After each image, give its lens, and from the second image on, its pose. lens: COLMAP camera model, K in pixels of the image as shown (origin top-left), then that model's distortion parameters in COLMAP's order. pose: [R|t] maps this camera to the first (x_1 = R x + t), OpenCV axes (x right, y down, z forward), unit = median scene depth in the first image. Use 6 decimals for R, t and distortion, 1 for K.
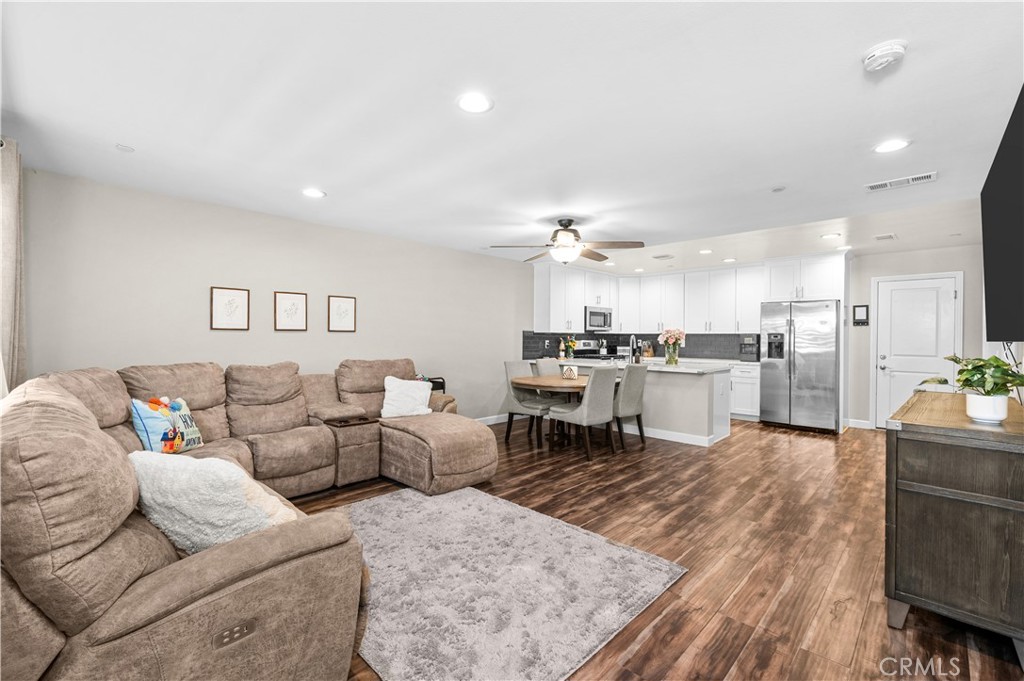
lens RADIAL K [[444.8, 0, 516.3], [0, 444.8, 337.9], [0, 0, 1]] dist [0.000309, 0.000010]
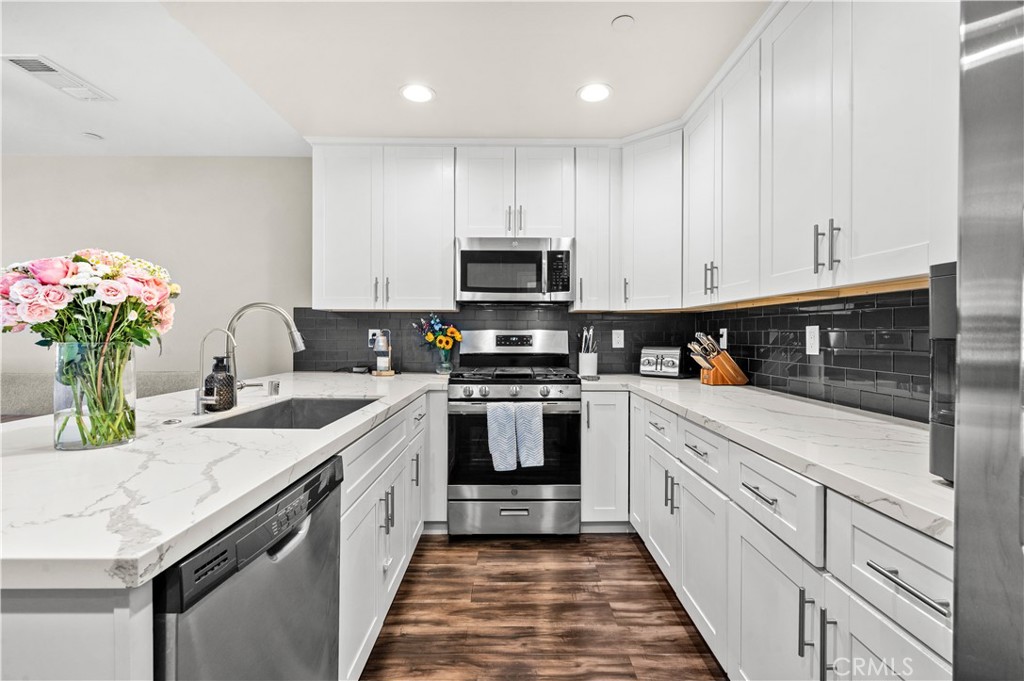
lens RADIAL K [[466.8, 0, 515.2], [0, 466.8, 334.9], [0, 0, 1]] dist [-0.000698, 0.000052]
pose [[0.698939, 0.001863, -0.715179, 0.641838], [-0.002095, 0.999998, 0.000557, 0.013614], [0.715178, 0.001109, 0.698941, 1.027377]]
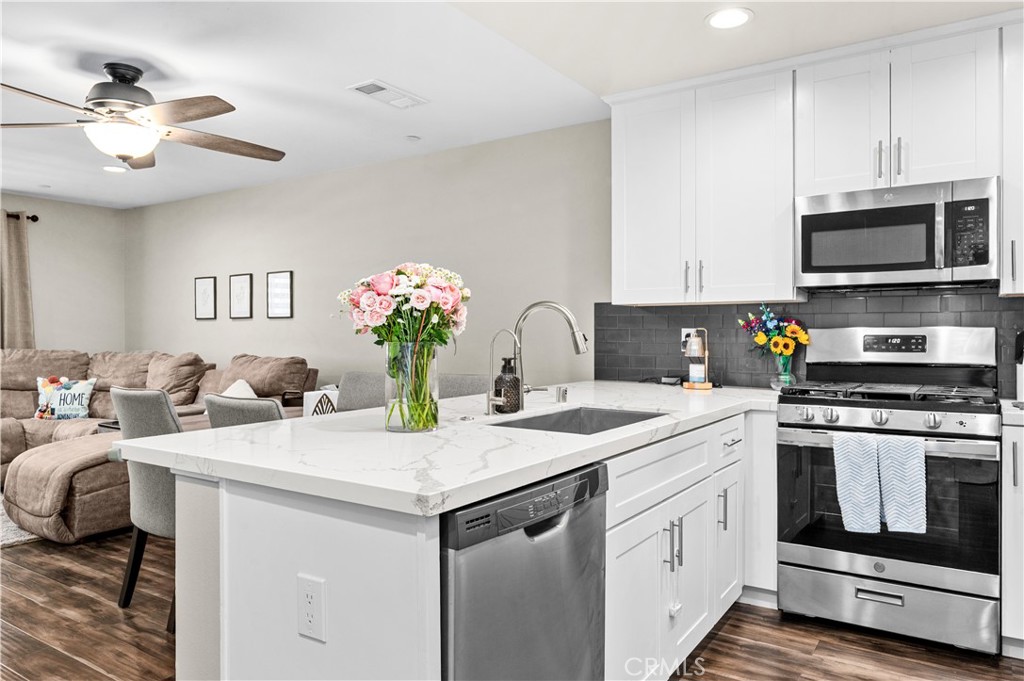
lens RADIAL K [[695.1, 0, 512.0], [0, 695.1, 340.5], [0, 0, 1]] dist [-0.002347, -0.000134]
pose [[0.173393, 0.006282, -0.984833, 0.727568], [0.001886, 0.999976, 0.006710, 0.014230], [0.984851, -0.003020, 0.173377, 1.028071]]
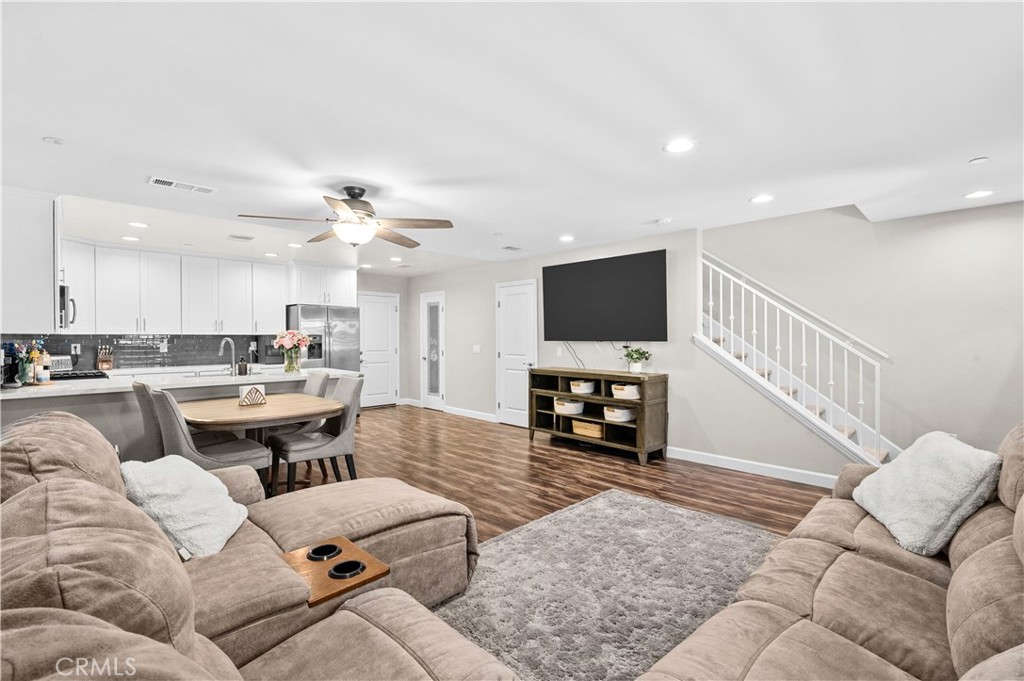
lens RADIAL K [[444.8, 0, 516.3], [0, 444.8, 337.9], [0, 0, 1]] dist [0.000309, 0.000010]
pose [[0.027937, -0.008255, 0.999576, -0.518061], [0.002987, 0.999962, 0.008175, -0.011883], [-0.999605, 0.002757, 0.027960, 0.564137]]
